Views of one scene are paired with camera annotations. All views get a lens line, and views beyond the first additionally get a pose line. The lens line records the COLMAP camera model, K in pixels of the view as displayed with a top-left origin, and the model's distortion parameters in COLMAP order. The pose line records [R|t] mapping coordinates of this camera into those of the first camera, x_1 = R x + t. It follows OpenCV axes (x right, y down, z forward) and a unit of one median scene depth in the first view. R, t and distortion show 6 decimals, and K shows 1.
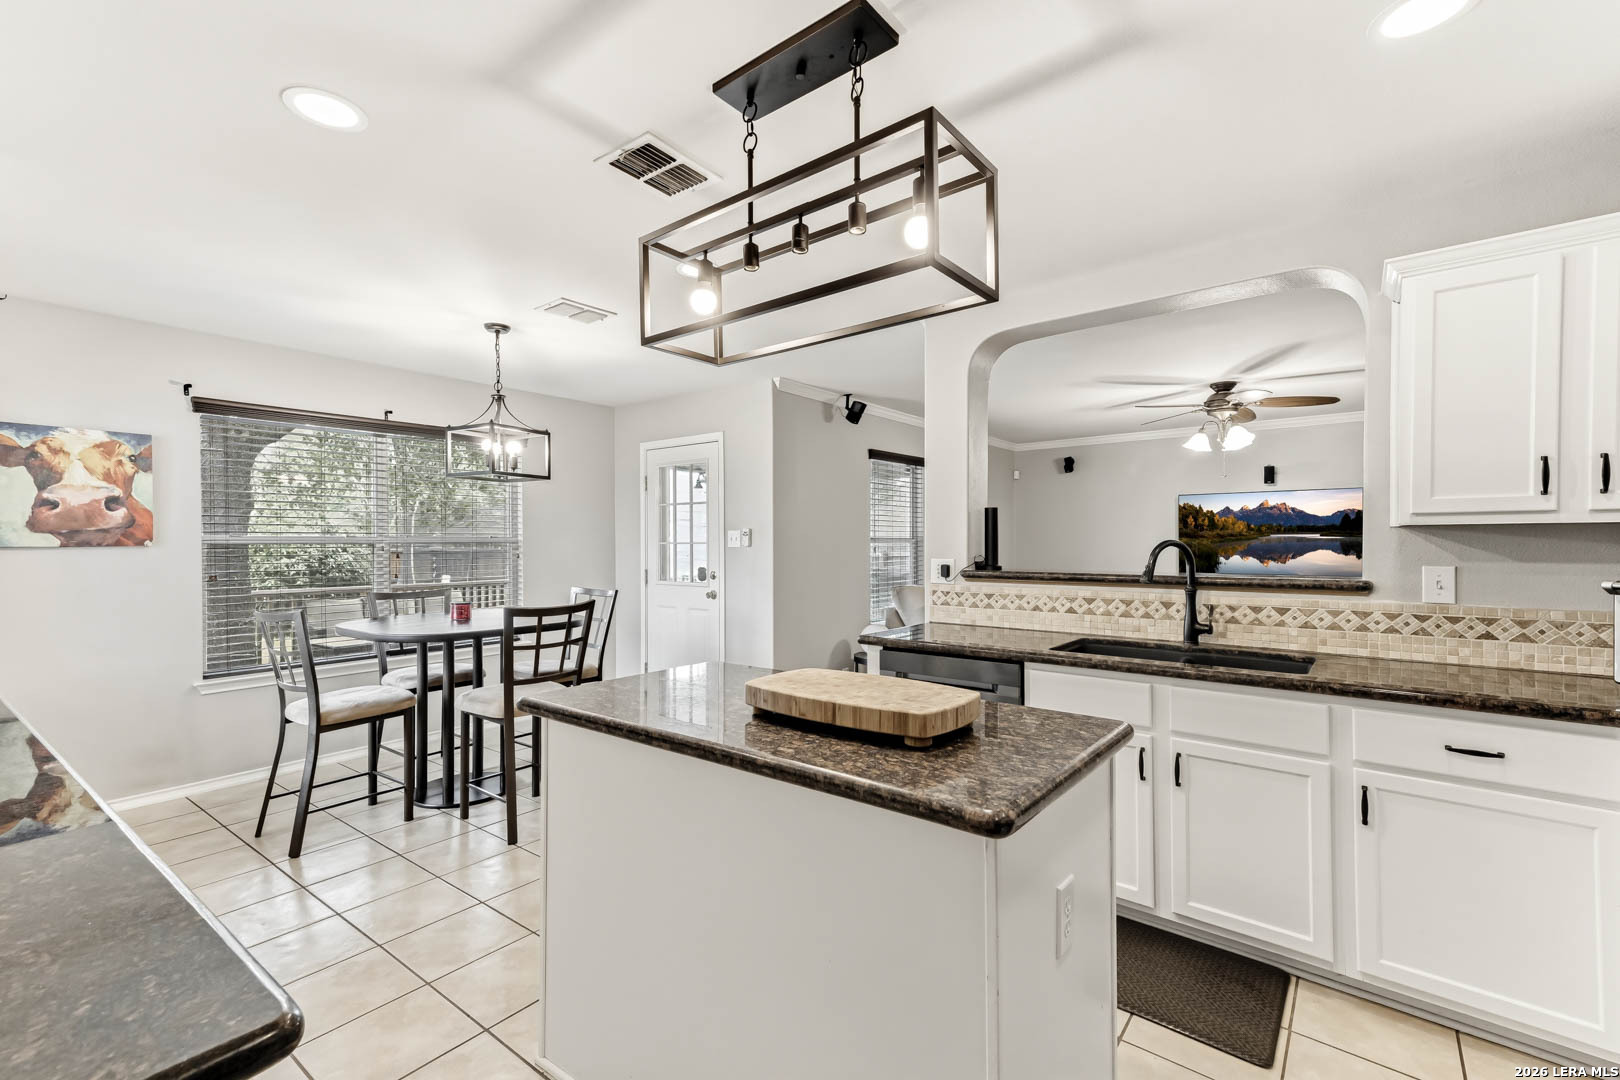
lens RADIAL K [[721.9, 0, 805.6], [0, 721.9, 544.8], [0, 0, 1]] dist [0.038879, 0.000758]
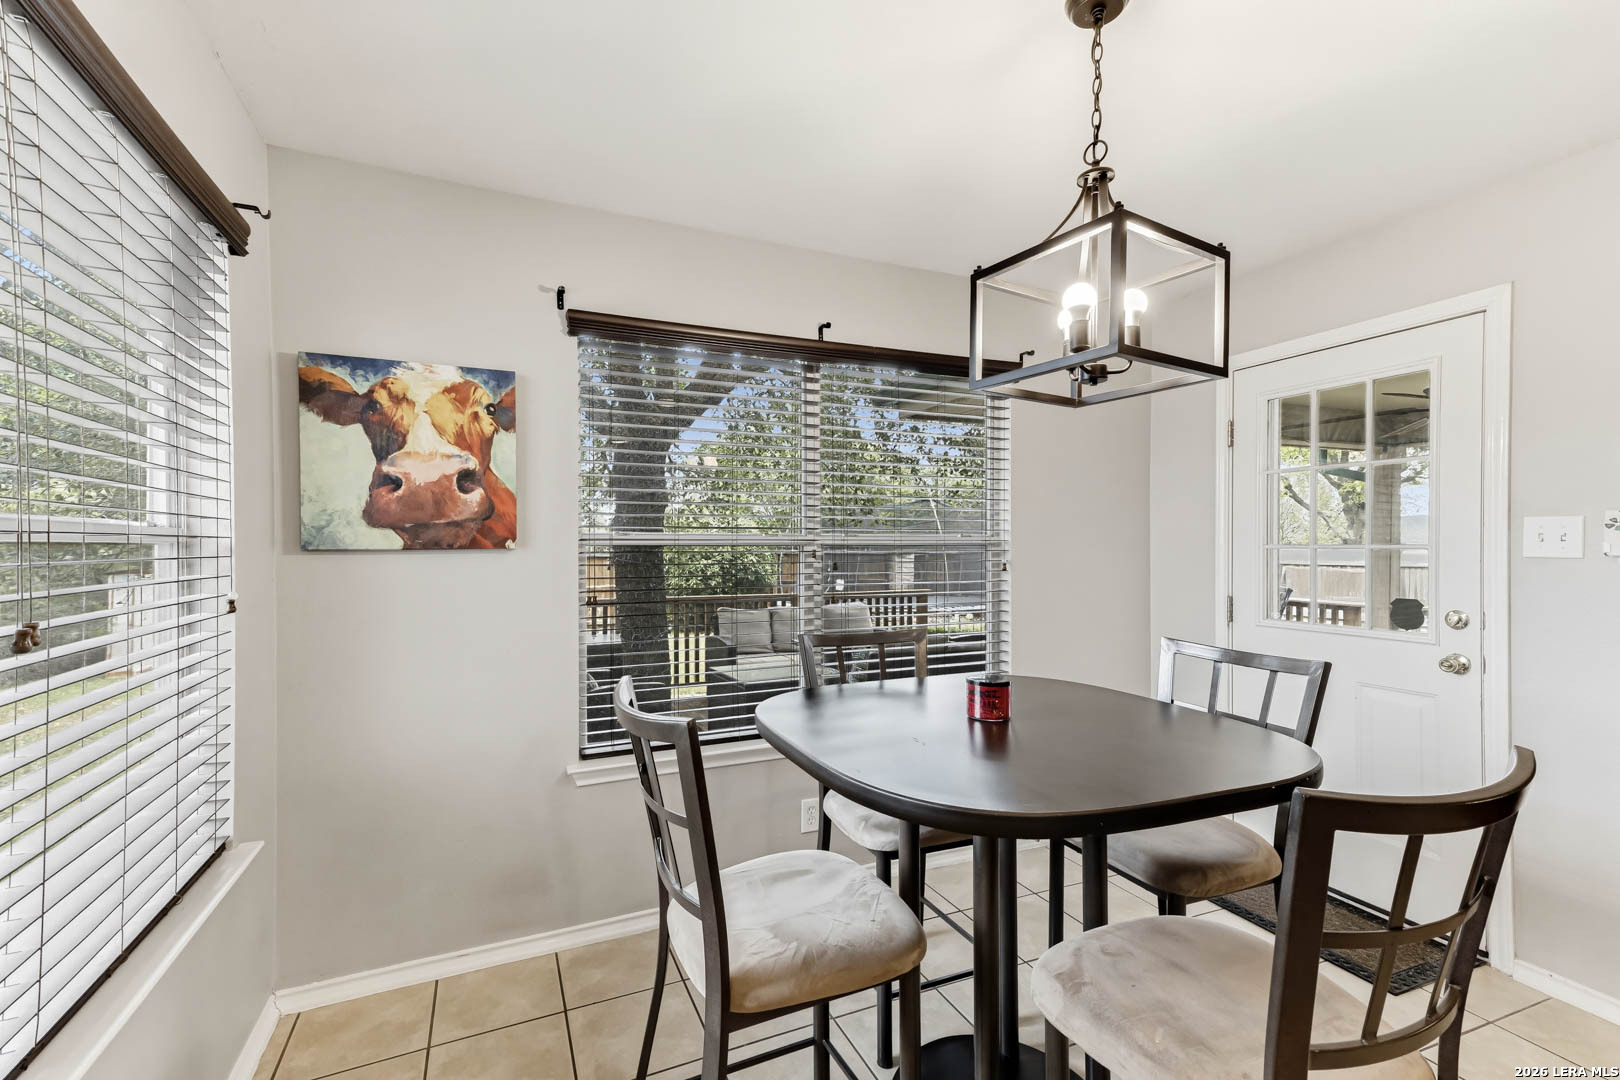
lens RADIAL K [[721.9, 0, 780.5], [0, 721.9, 549.9], [0, 0, 1]] dist [0.038879, 0.000758]
pose [[0.869915, 0.005701, -0.493169, -0.383618], [-0.004394, 0.999983, 0.003808, -0.000543], [0.493182, -0.001146, 0.869925, 0.582012]]
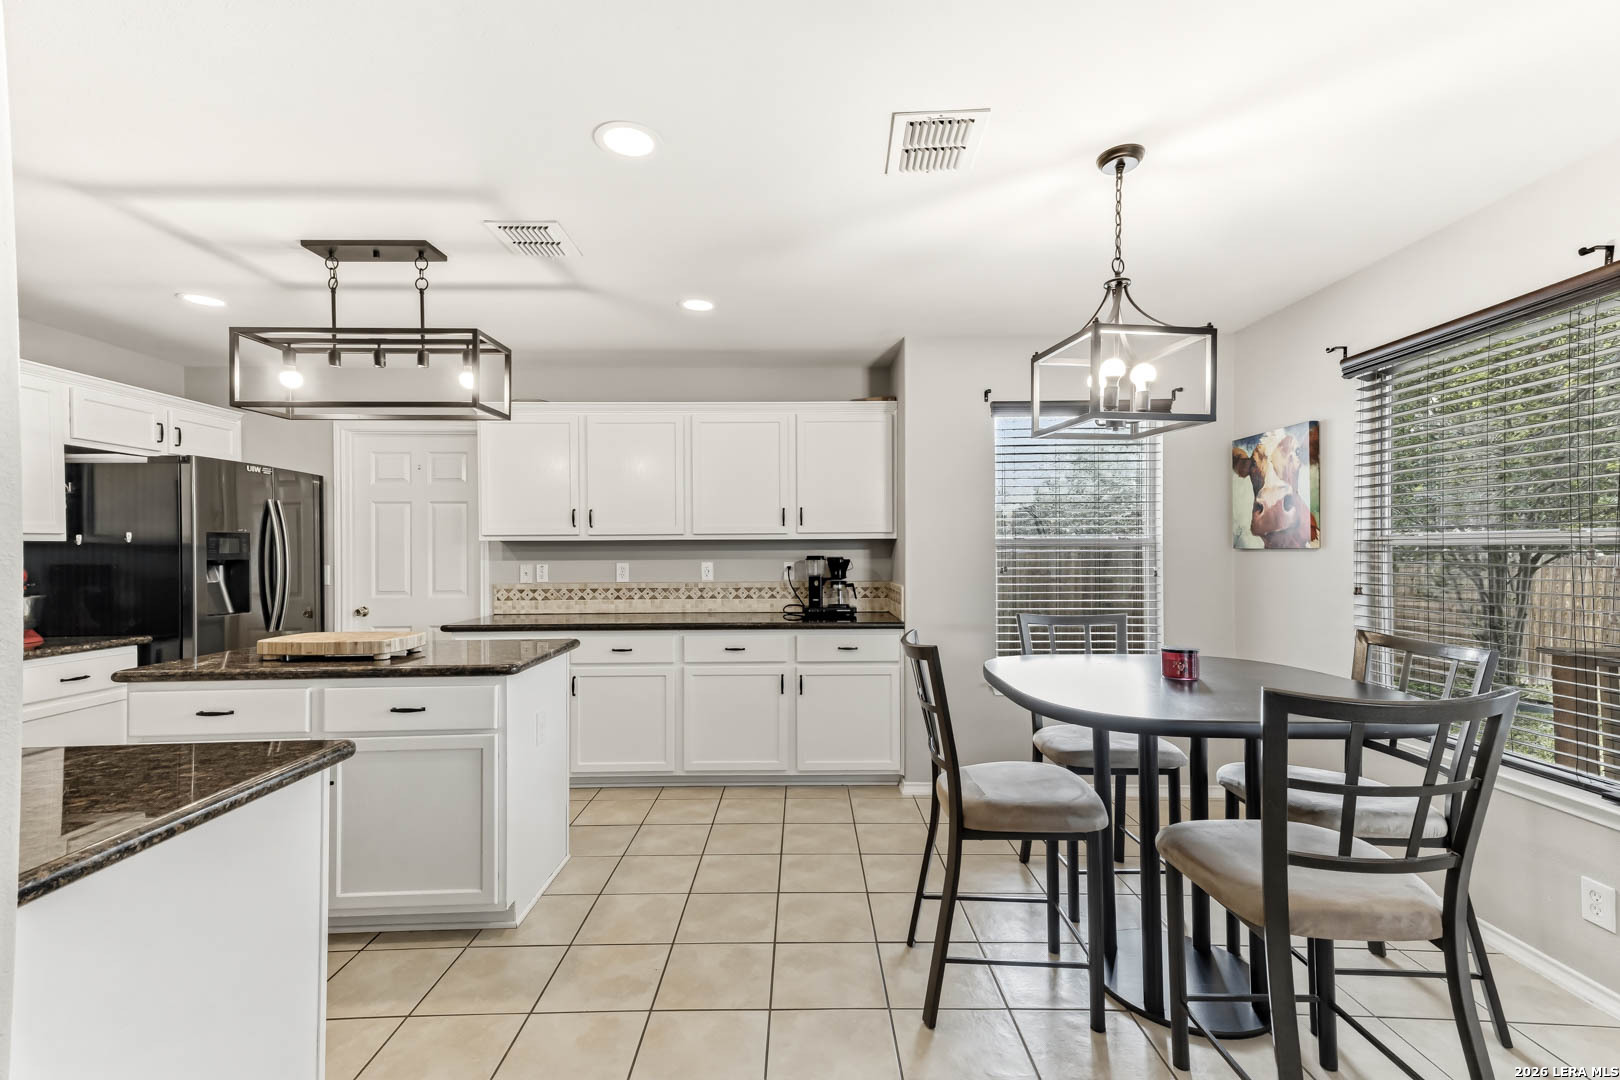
lens RADIAL K [[721.9, 0, 814.5], [0, 721.9, 542.2], [0, 0, 1]] dist [0.038879, 0.000758]
pose [[-0.799916, 0.001312, -0.600111, 0.106796], [-0.000832, 0.999994, 0.003295, -0.008175], [0.600112, 0.003135, -0.799910, 1.356210]]
